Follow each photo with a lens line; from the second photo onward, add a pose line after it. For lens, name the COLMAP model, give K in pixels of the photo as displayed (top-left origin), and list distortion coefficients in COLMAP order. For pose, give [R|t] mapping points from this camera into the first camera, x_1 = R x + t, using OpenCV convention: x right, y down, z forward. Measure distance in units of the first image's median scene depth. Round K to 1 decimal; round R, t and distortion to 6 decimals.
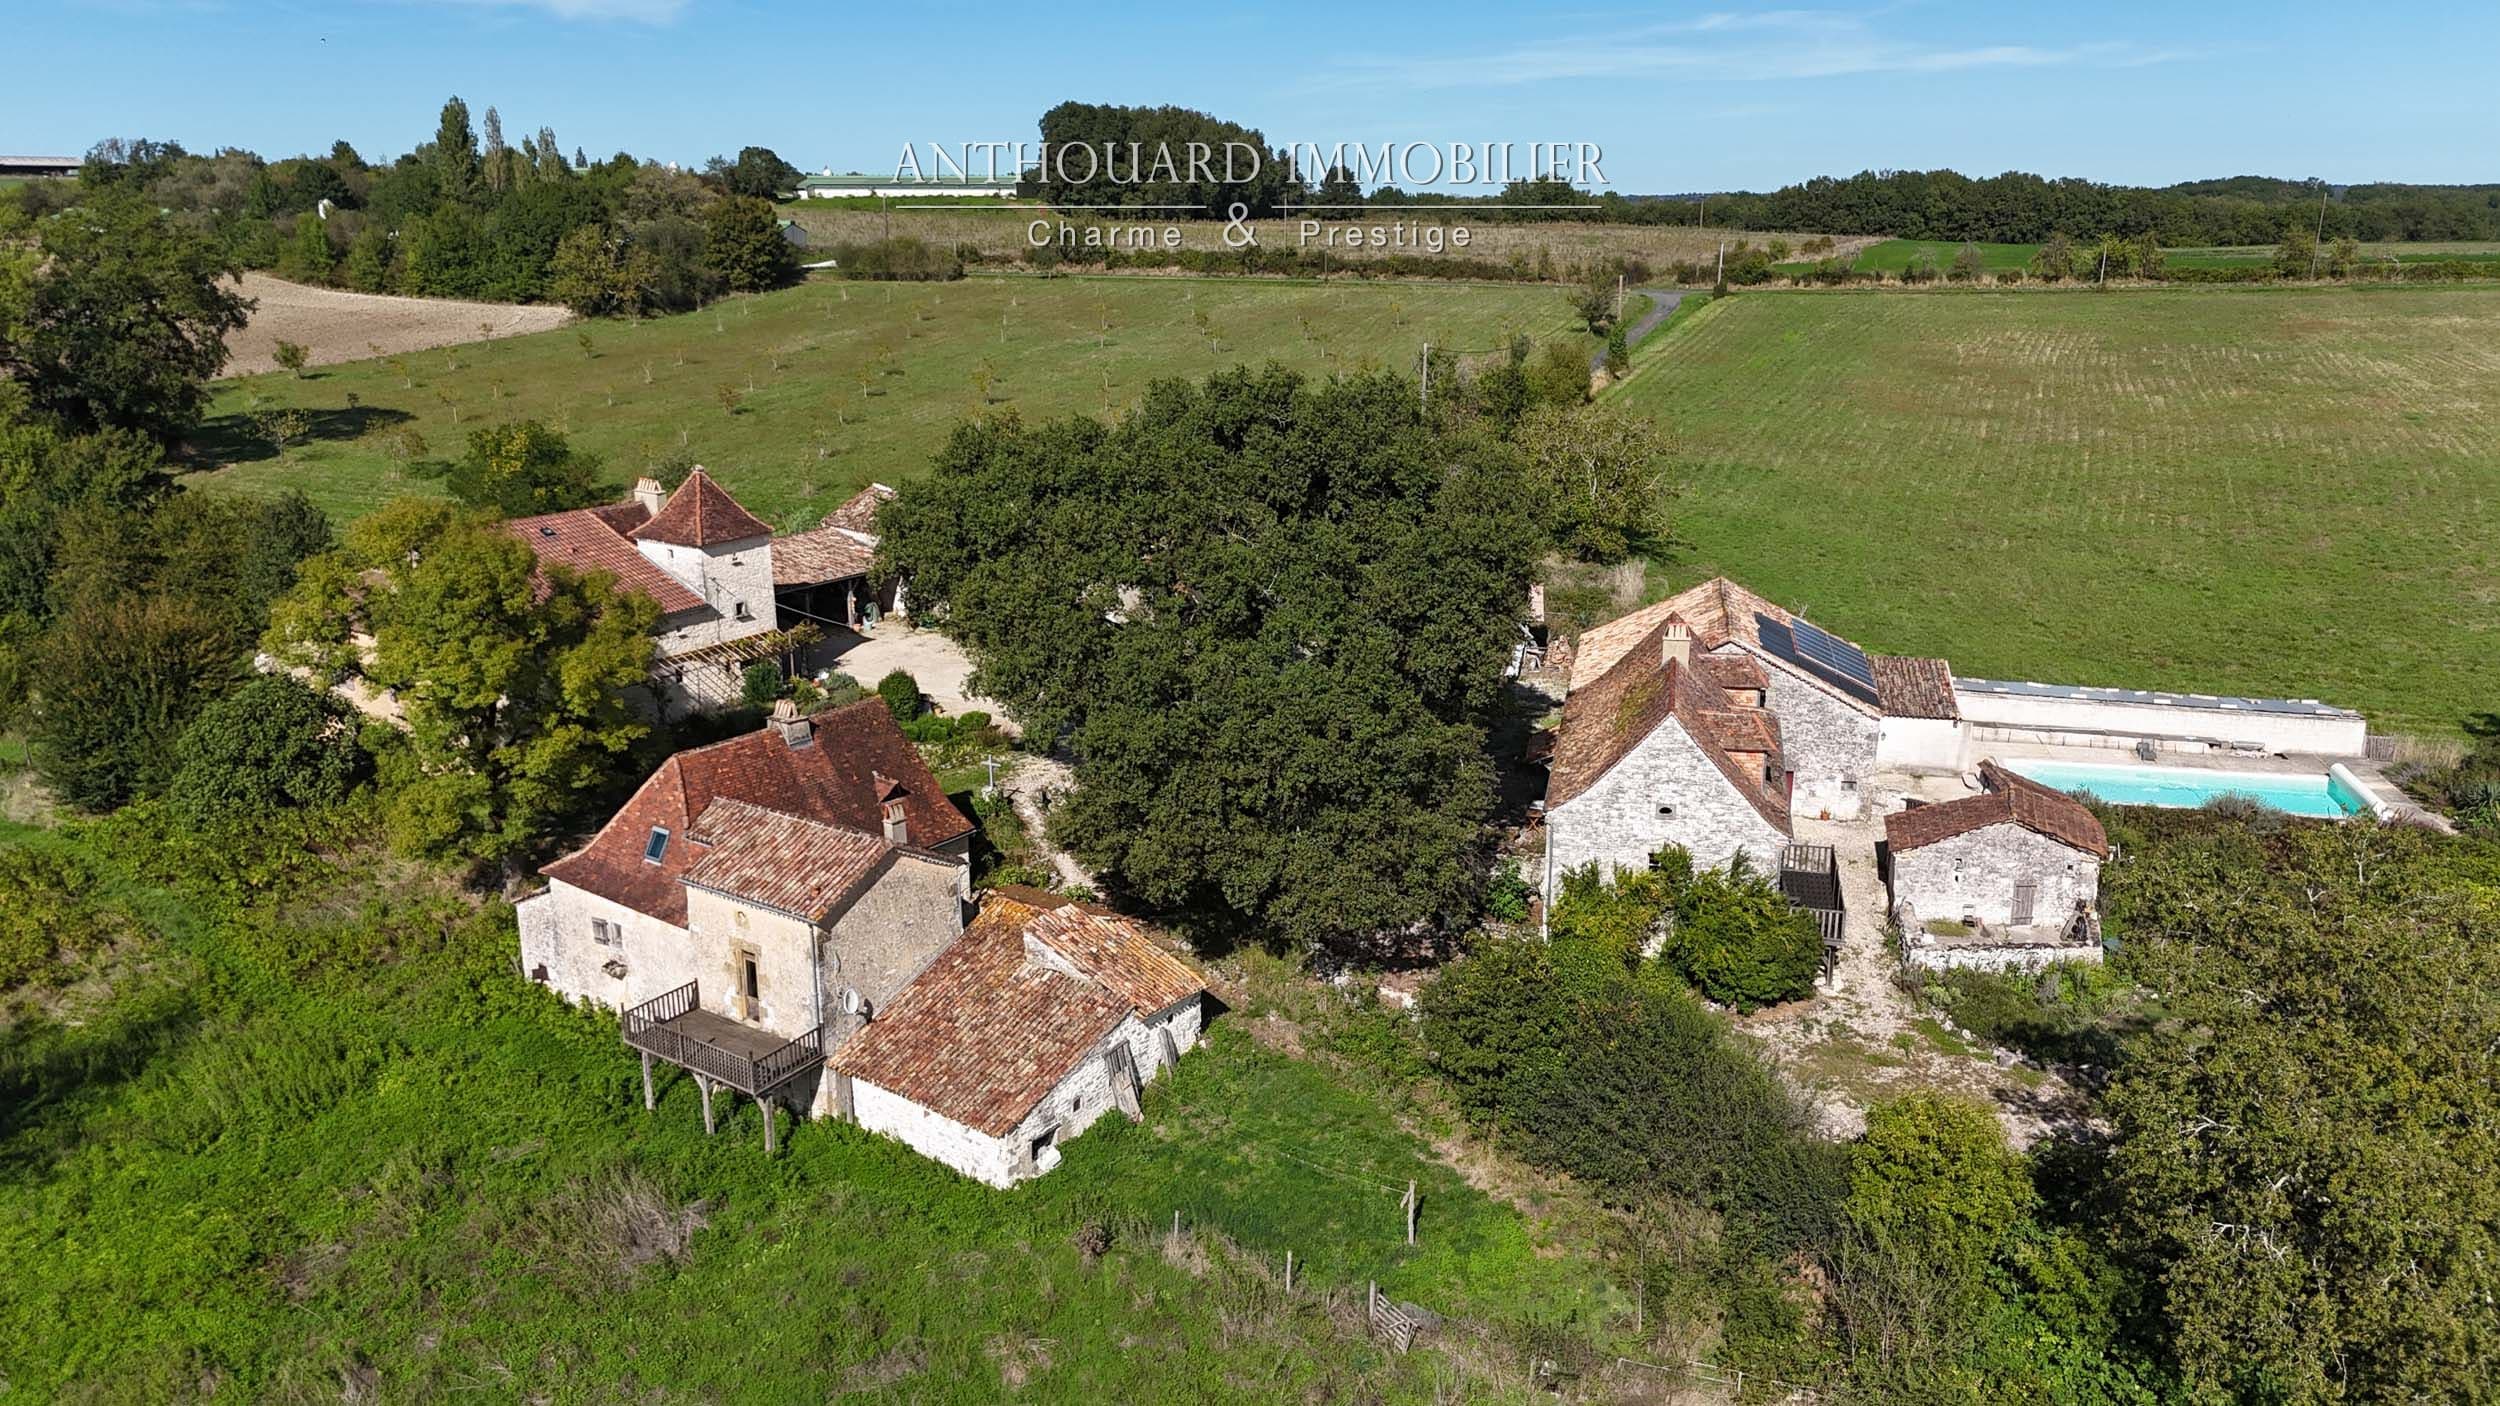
lens RADIAL K [[1852.0, 0, 1259.2], [0, 1852.0, 709.4], [0, 0, 1]] dist [0.070748, -0.057313]
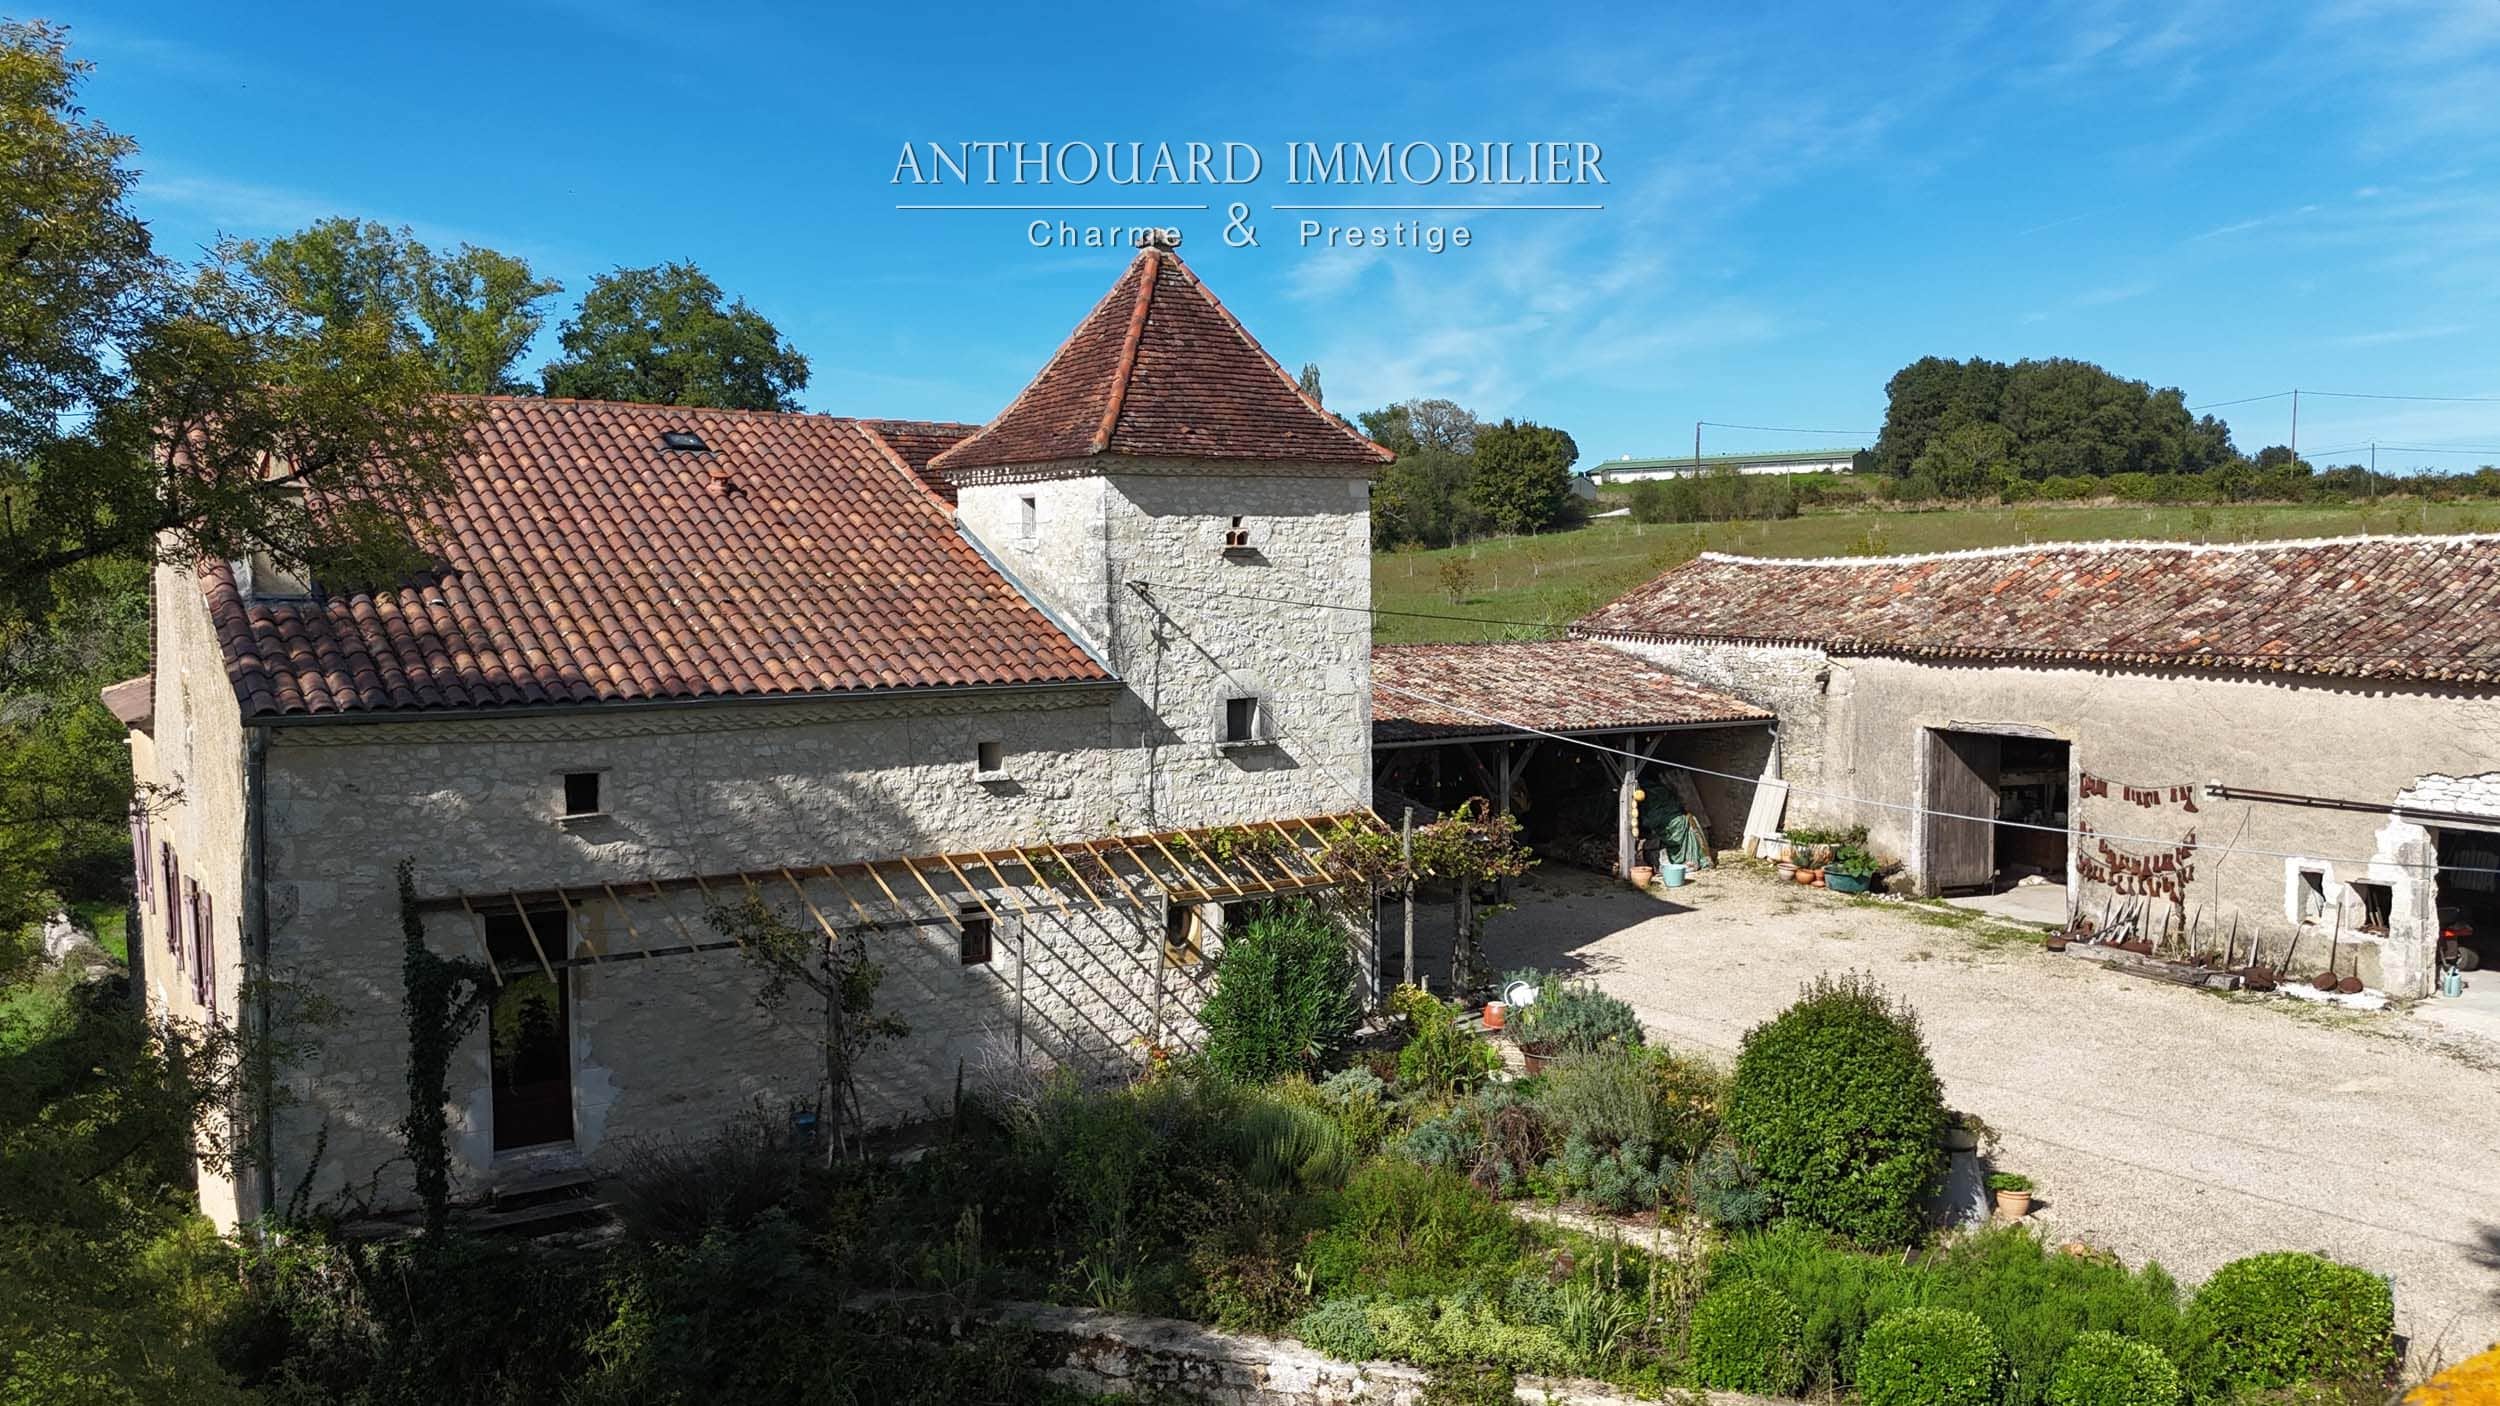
lens RADIAL K [[1852.0, 0, 1263.7], [0, 1852.0, 706.4], [0, 0, 1]] dist [0.070748, -0.057313]
pose [[0.917627, 0.028318, -0.396433, -0.156584], [-0.105233, 0.979171, -0.173641, -0.007947], [0.383258, 0.201055, 0.901493, 0.707757]]
